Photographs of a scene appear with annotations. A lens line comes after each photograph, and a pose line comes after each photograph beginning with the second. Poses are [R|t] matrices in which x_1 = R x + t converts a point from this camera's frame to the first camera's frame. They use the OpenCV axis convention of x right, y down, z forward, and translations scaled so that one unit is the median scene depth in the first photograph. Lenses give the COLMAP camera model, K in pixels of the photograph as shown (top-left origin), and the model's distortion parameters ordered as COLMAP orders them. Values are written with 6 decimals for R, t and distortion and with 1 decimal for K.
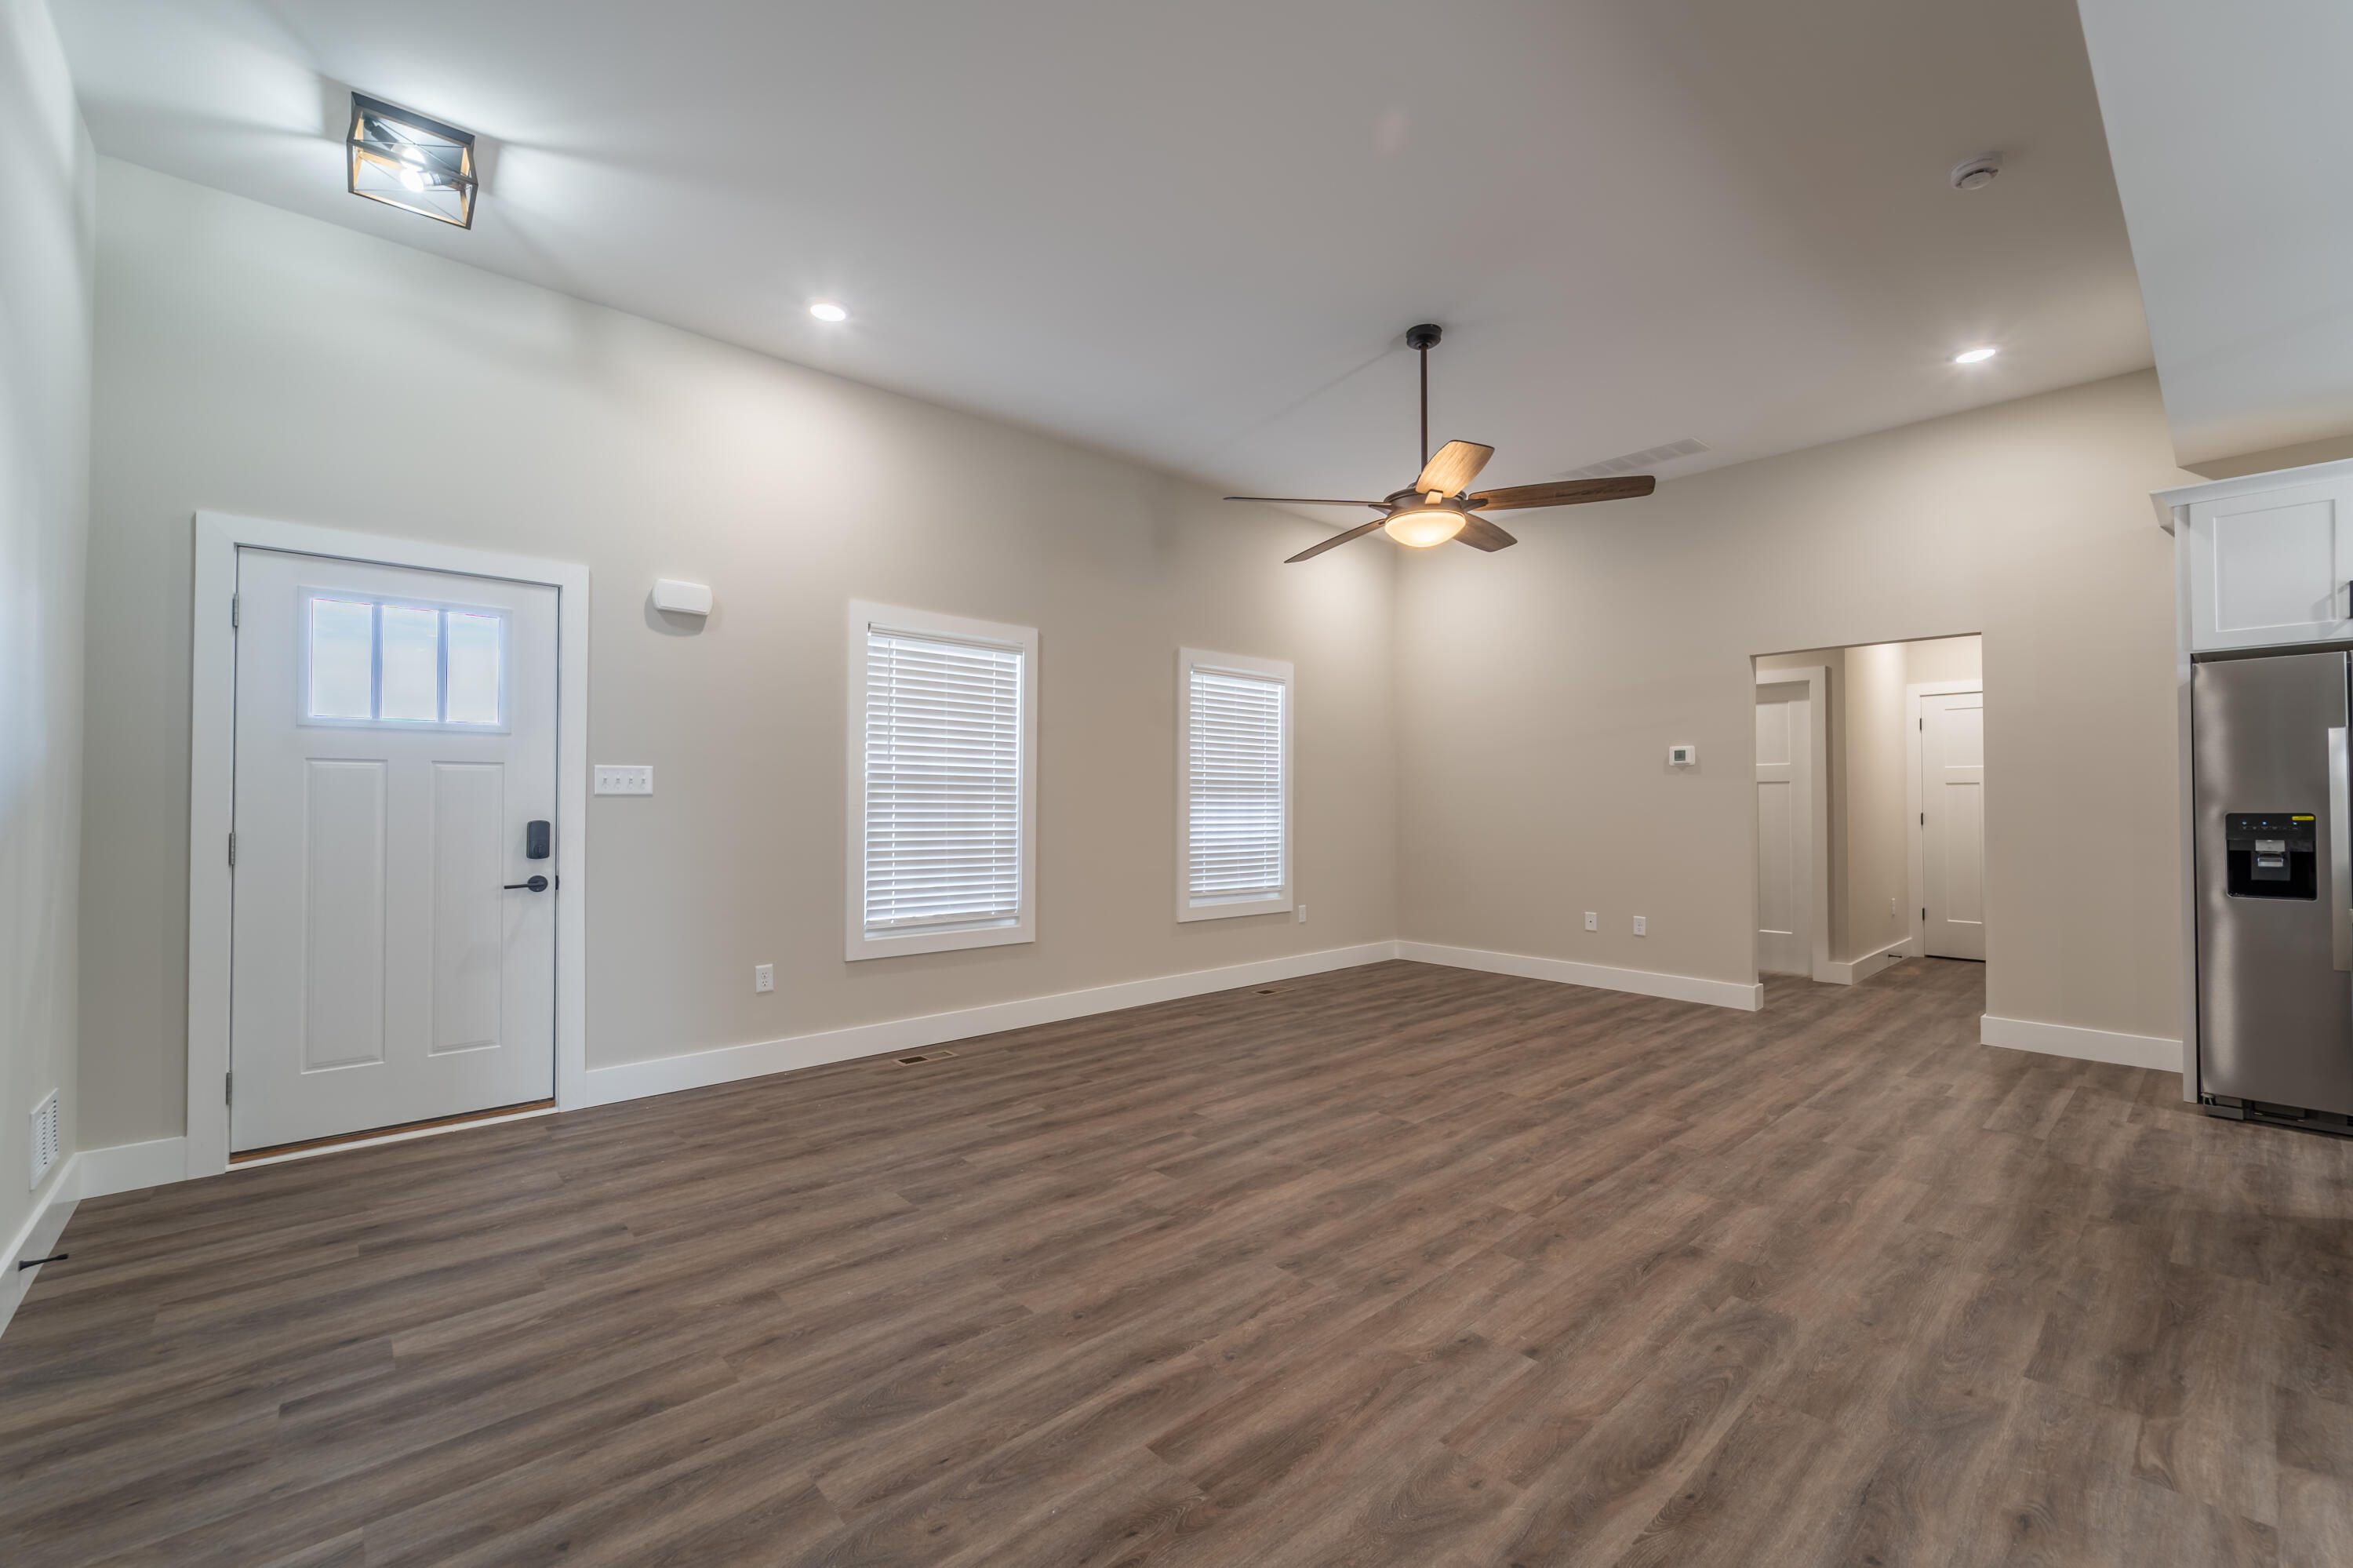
lens RADIAL K [[964.3, 0, 1188.8], [0, 964.3, 789.5], [0, 0, 1]] dist [0.008786, -0.004756]
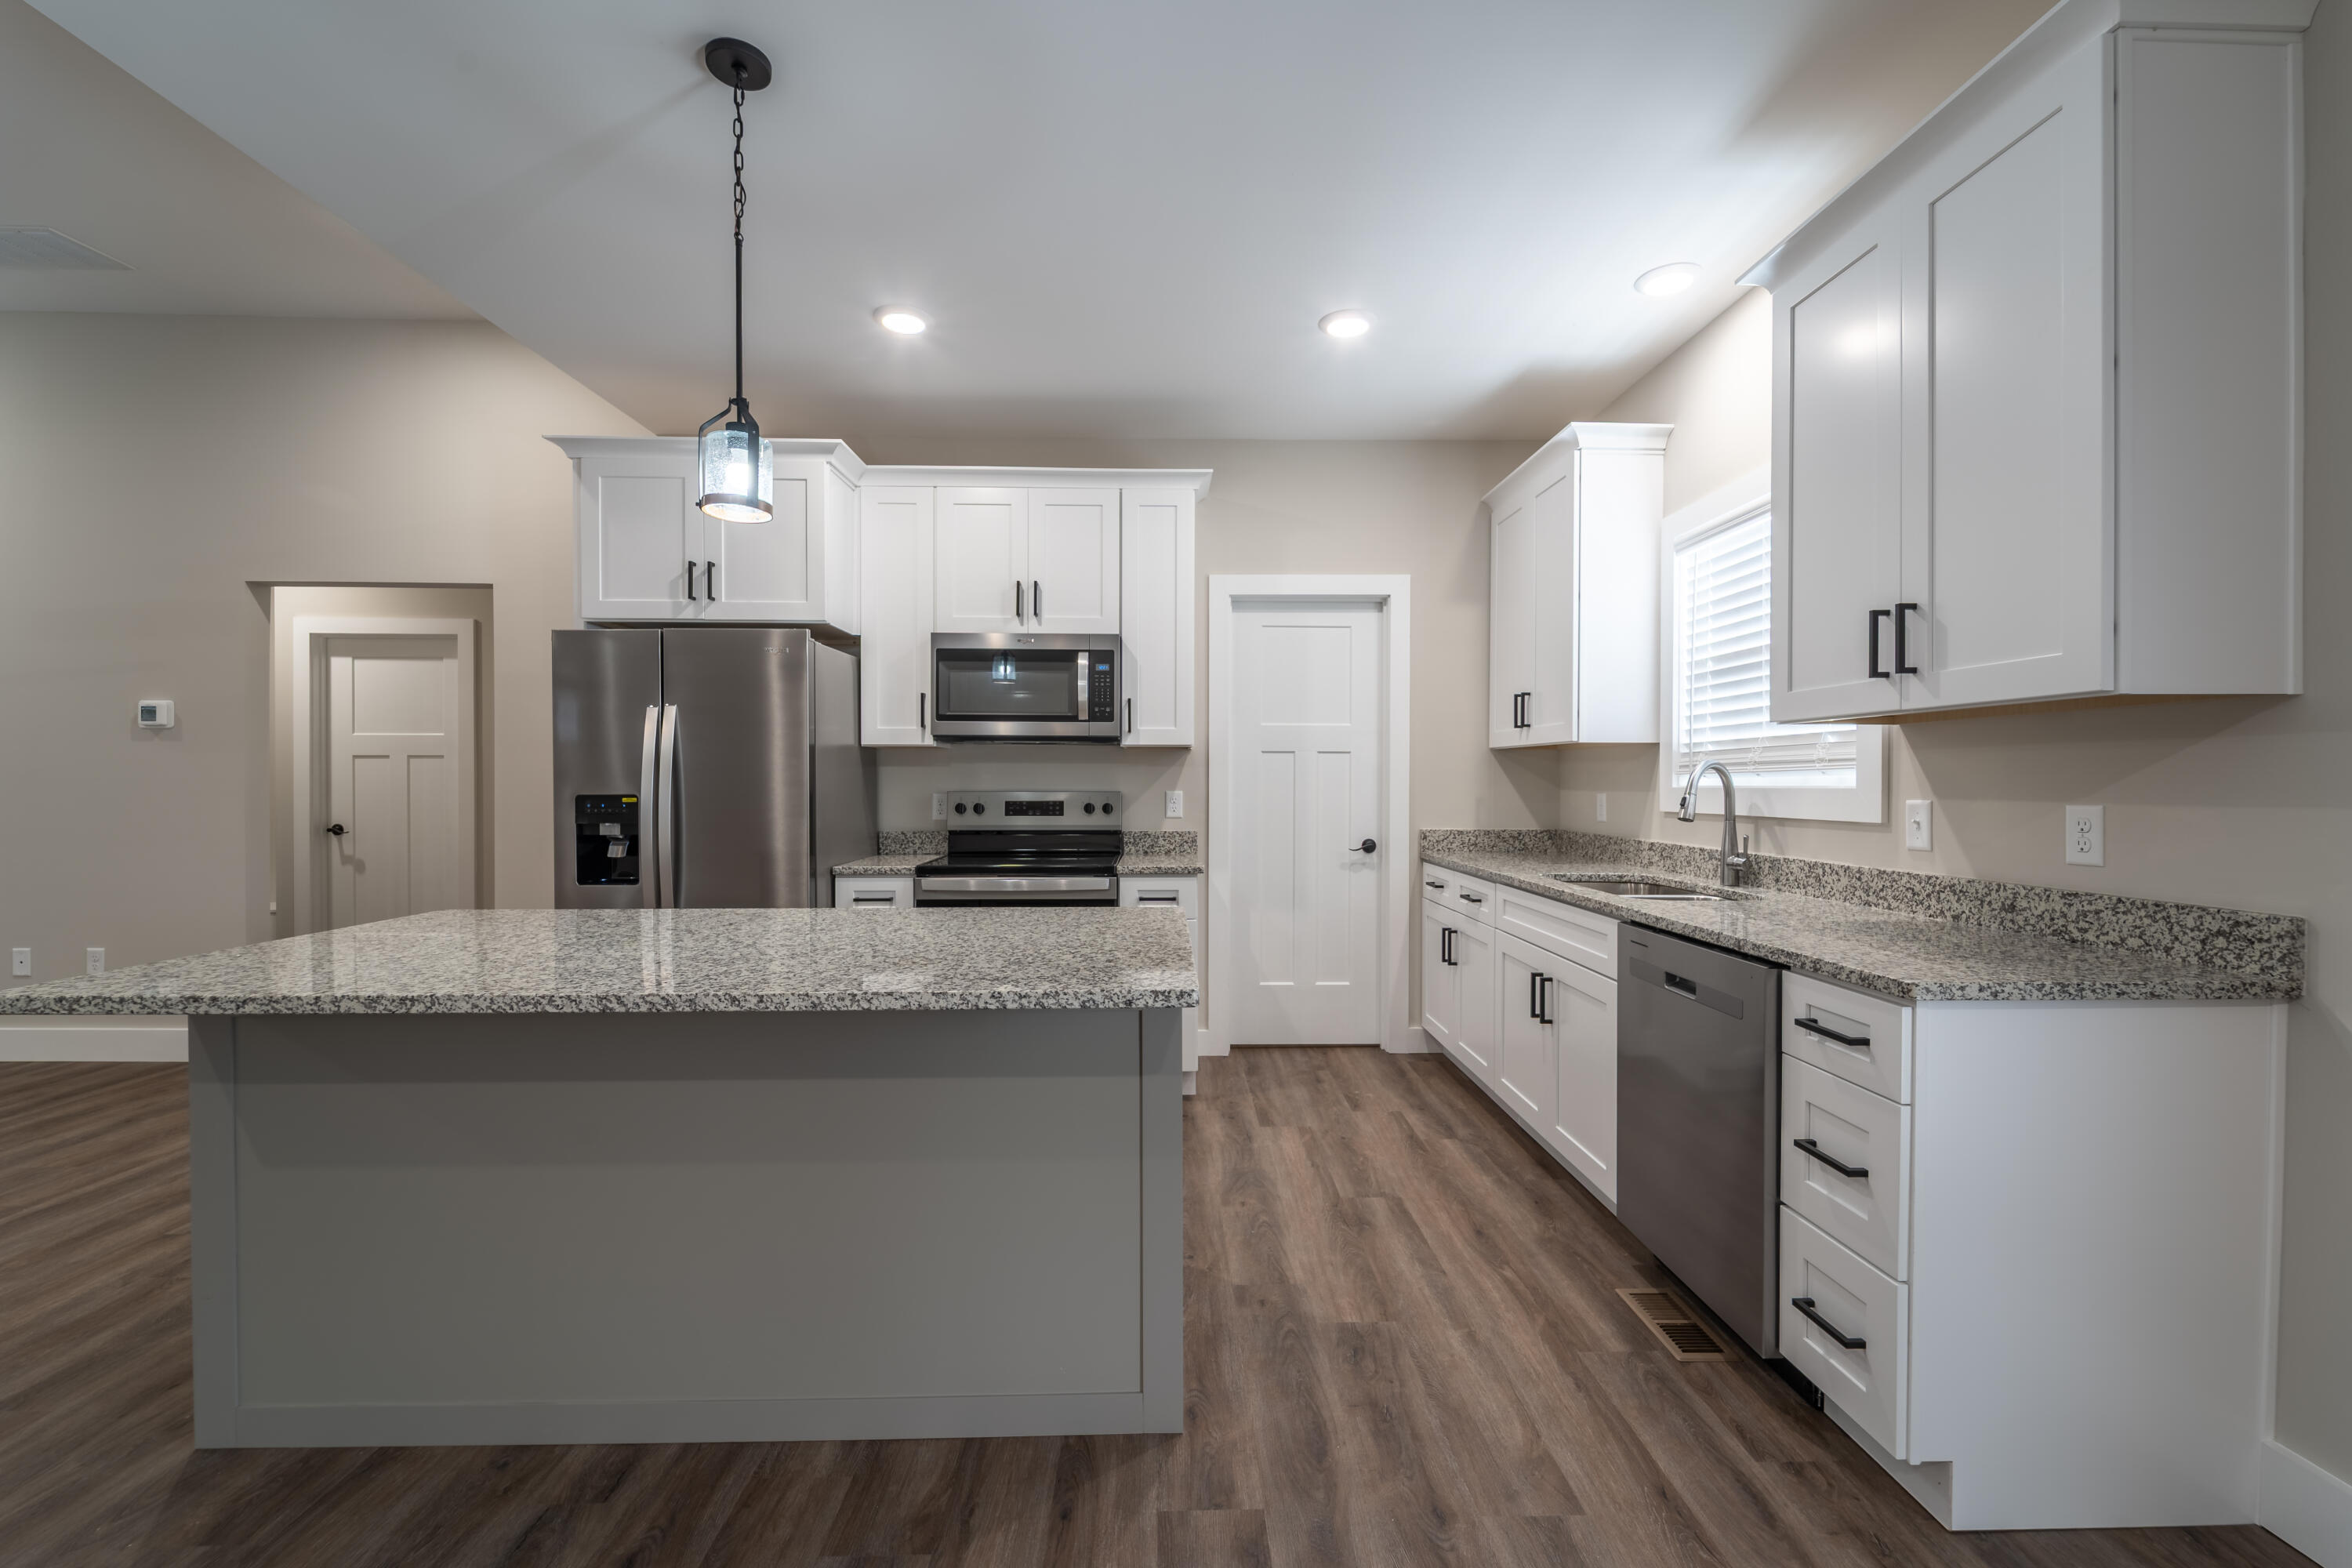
lens RADIAL K [[963.9, 0, 1174.0], [0, 963.9, 784.9], [0, 0, 1]] dist [0.008786, -0.004756]
pose [[0.654532, -0.000436, 0.756034, 0.751855], [-0.014555, 0.999807, 0.013177, -0.006247], [-0.755894, -0.019629, 0.654400, -0.035394]]
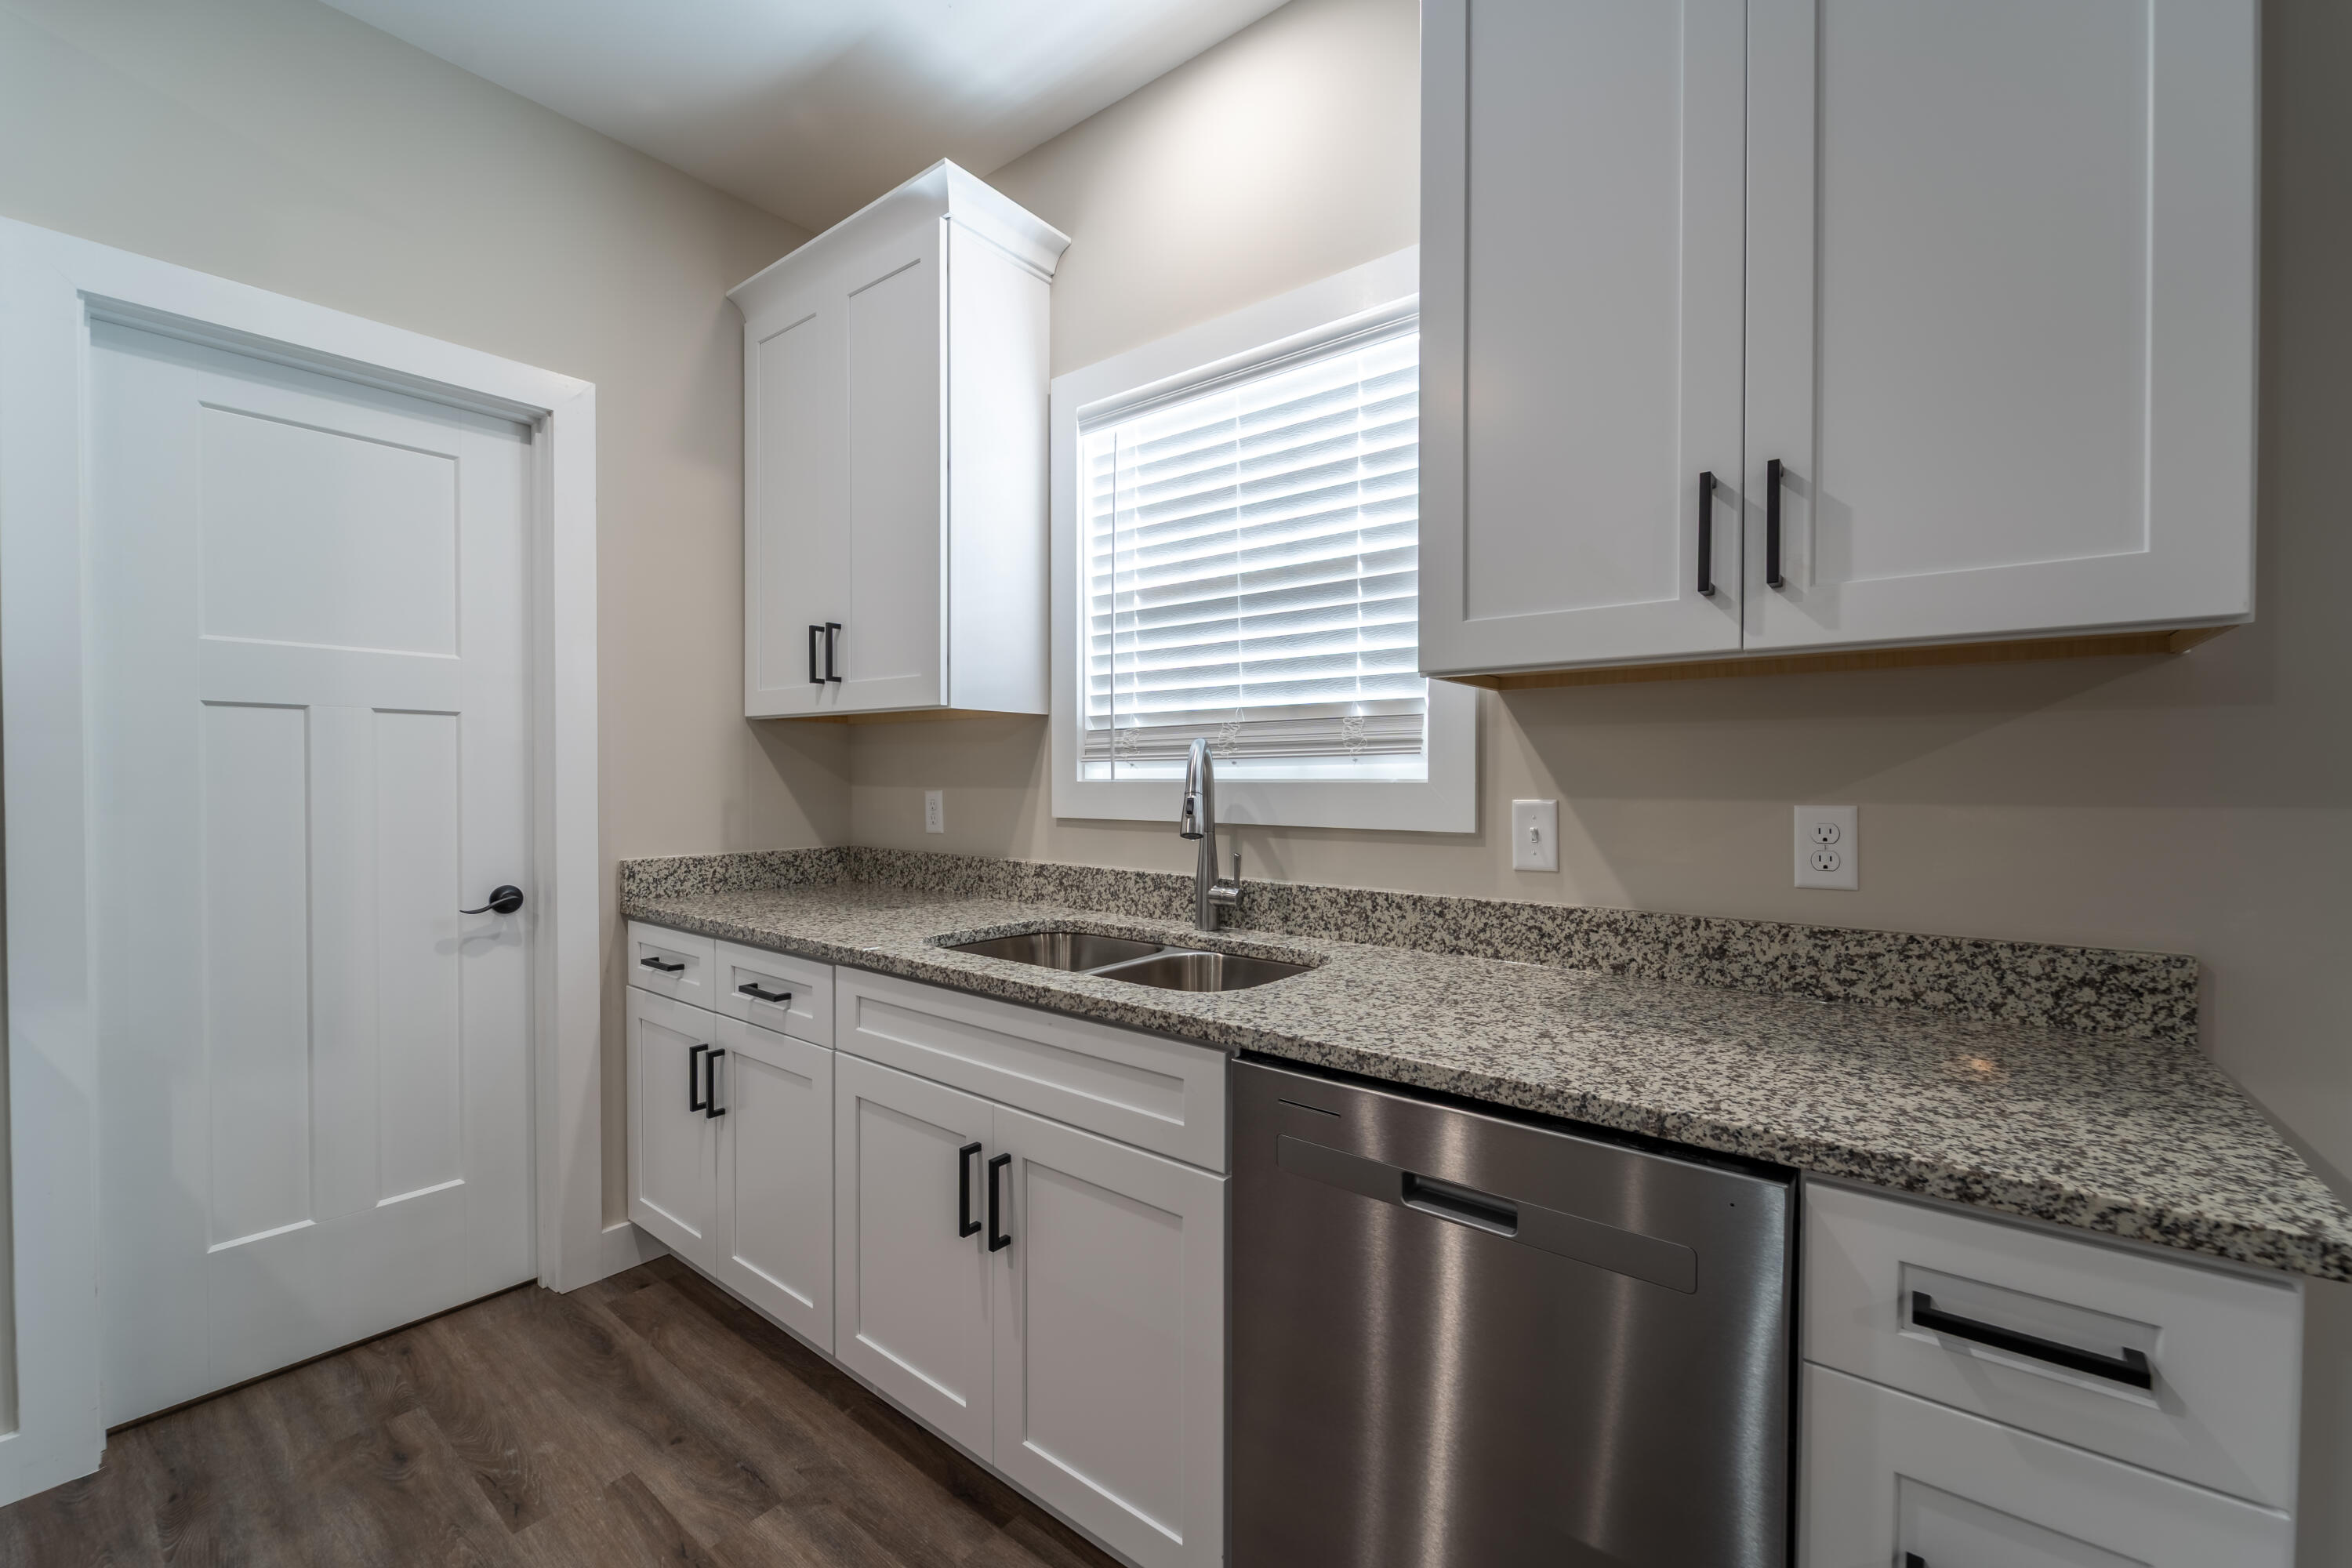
lens RADIAL K [[963.9, 0, 1192.4], [0, 963.9, 788.1], [0, 0, 1]] dist [0.008786, -0.004756]
pose [[-0.167632, -0.013457, 0.985758, 1.139186], [-0.016048, 0.999812, 0.010919, -0.002407], [-0.985719, -0.013989, -0.167817, 0.238563]]
